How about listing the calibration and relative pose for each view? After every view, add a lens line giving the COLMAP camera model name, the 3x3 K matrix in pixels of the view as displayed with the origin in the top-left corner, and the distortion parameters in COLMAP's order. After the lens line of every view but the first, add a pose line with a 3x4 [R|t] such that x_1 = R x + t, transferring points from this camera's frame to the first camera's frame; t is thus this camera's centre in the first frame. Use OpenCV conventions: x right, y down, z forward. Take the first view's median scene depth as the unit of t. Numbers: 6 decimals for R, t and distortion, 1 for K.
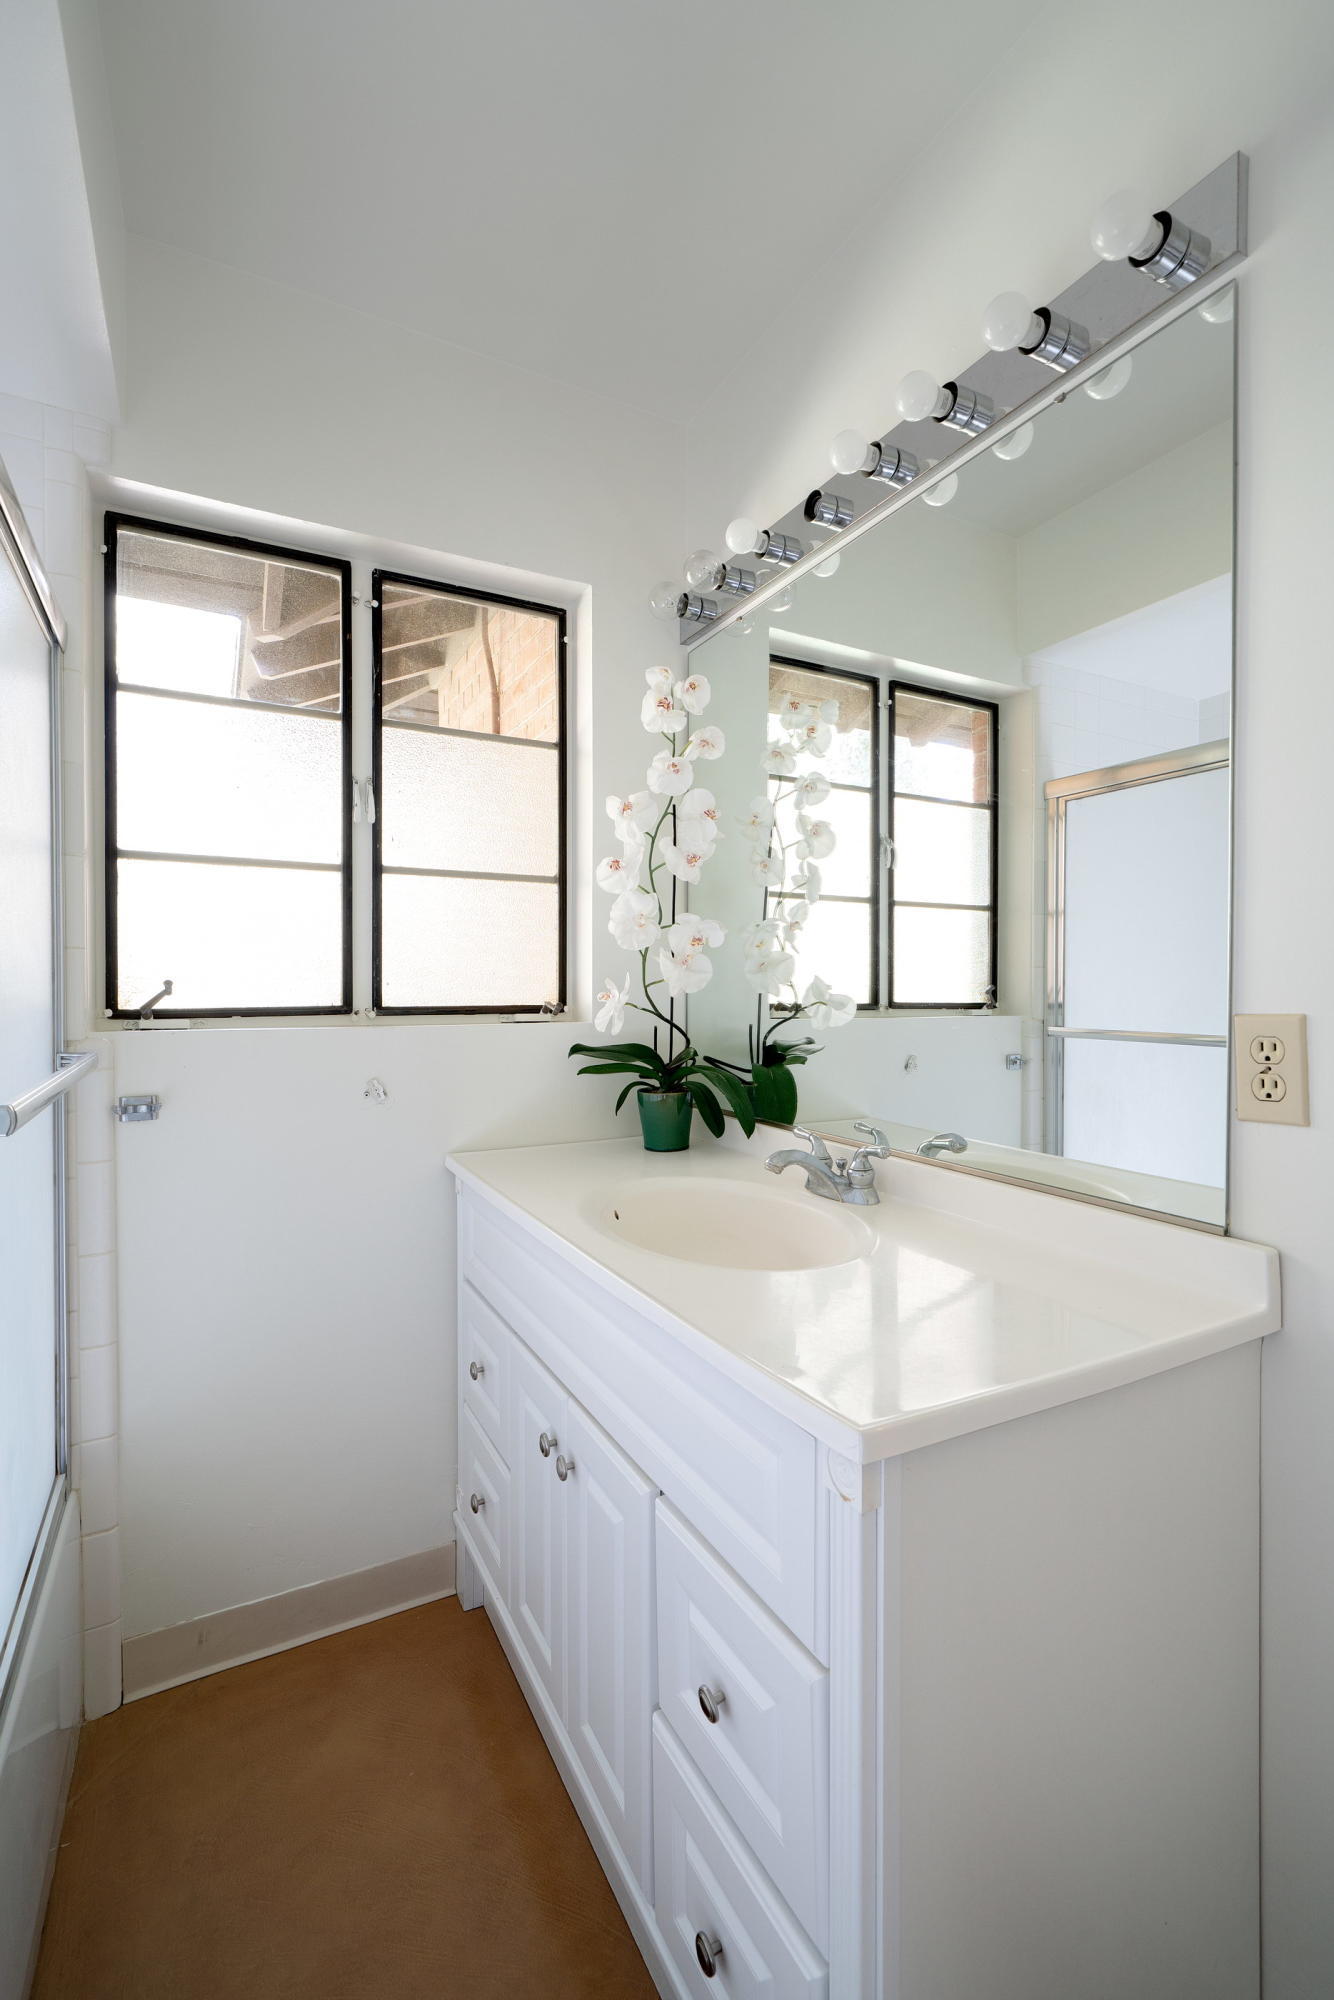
lens RADIAL K [[853.1, 0, 656.9], [0, 853.1, 992.1], [0, 0, 1]] dist [-0.002545, -0.000496]
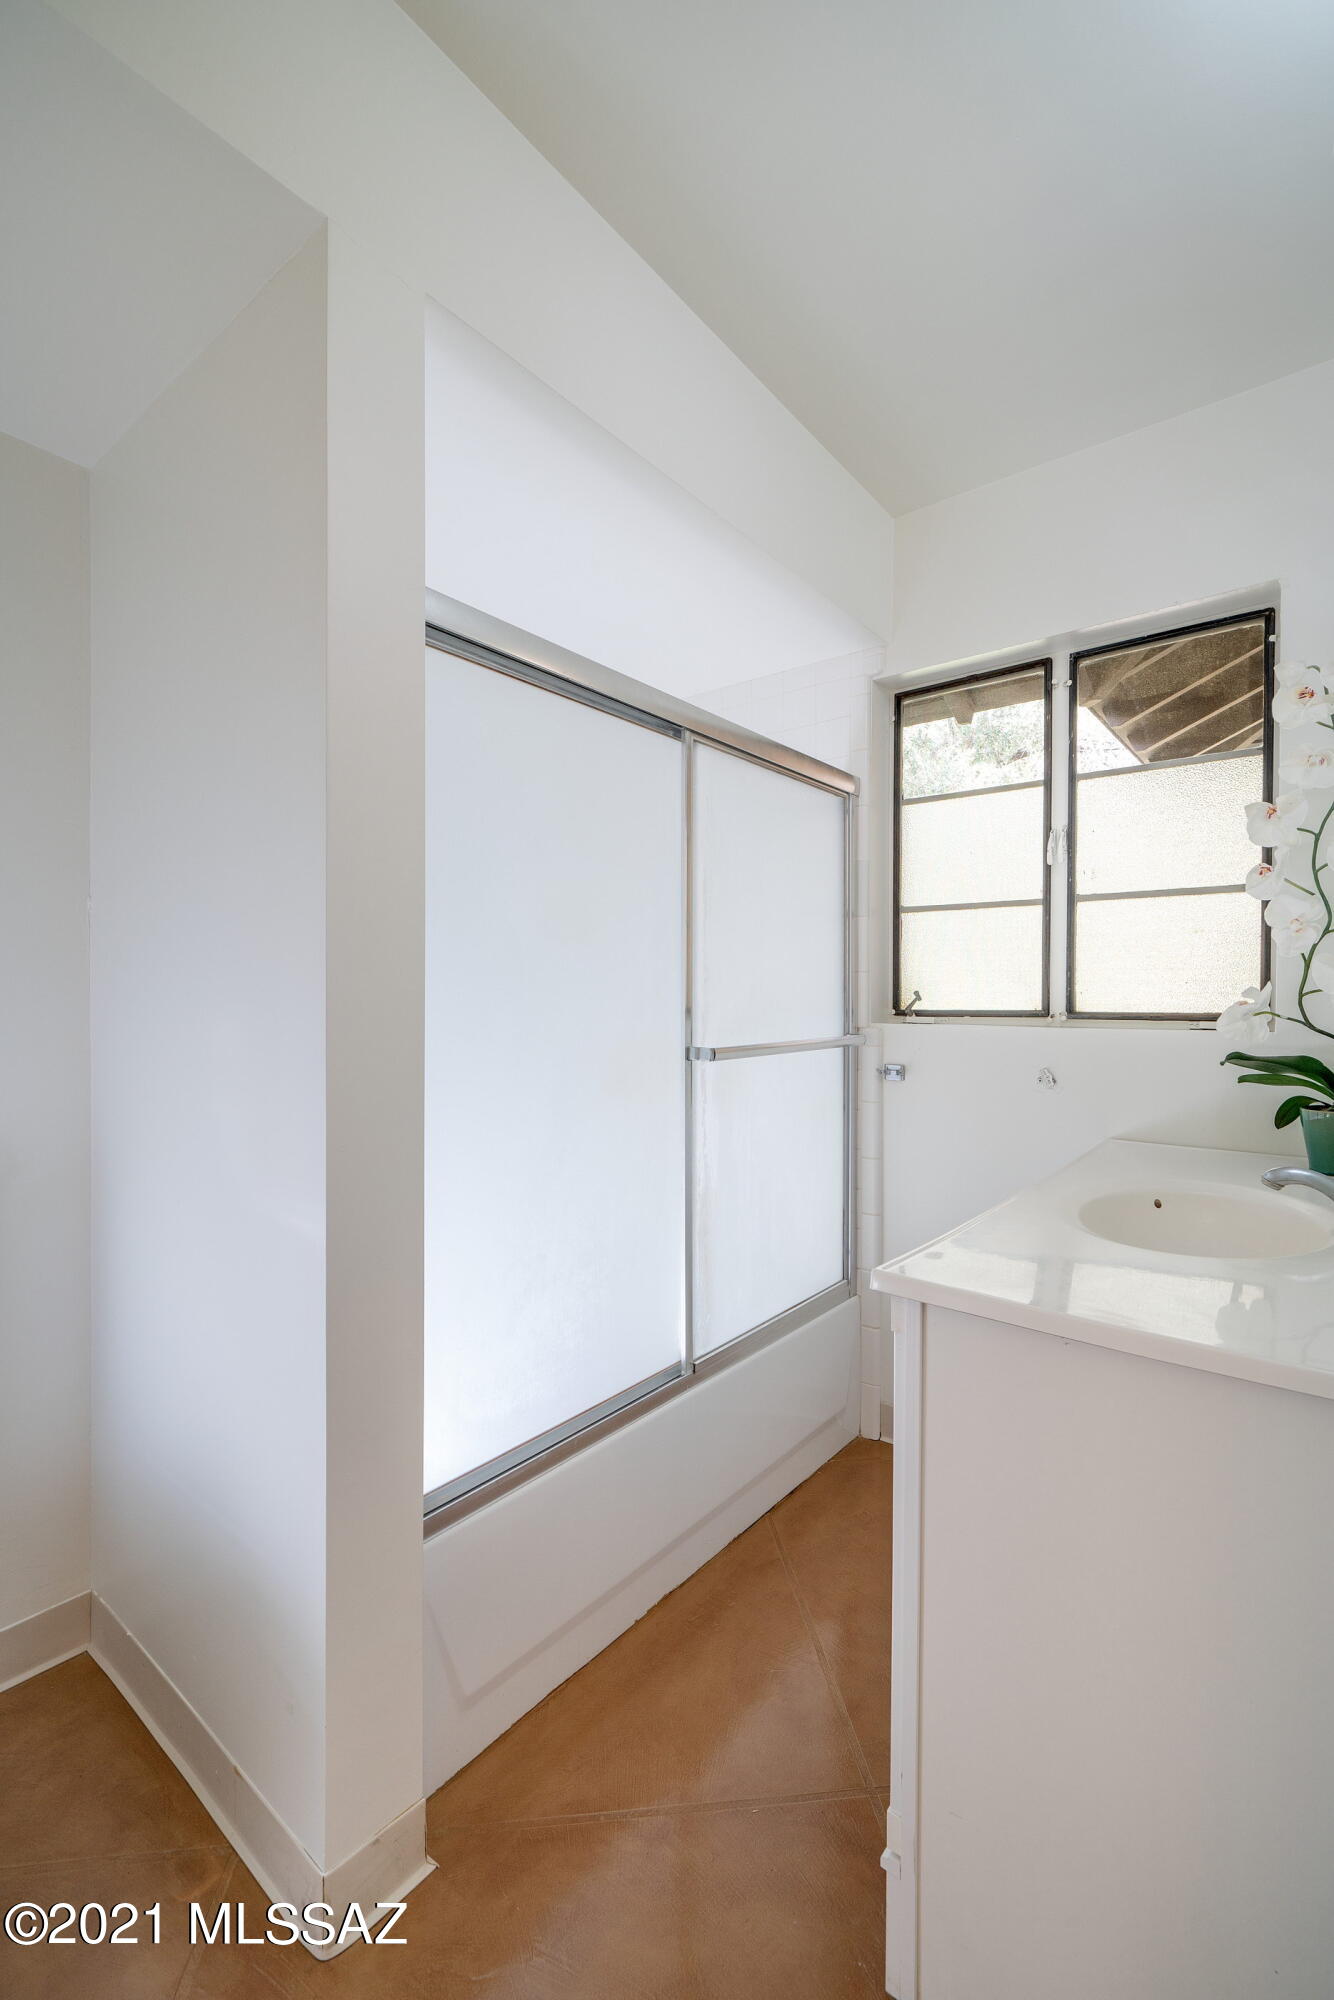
lens RADIAL K [[853.1, 0, 656.9], [0, 853.1, 992.1], [0, 0, 1]] dist [-0.002545, -0.000496]
pose [[0.393818, -0.001449, -0.919187, 0.570858], [-0.006746, 0.999967, -0.004466, -0.001686], [0.919164, 0.007960, 0.393795, -0.023695]]
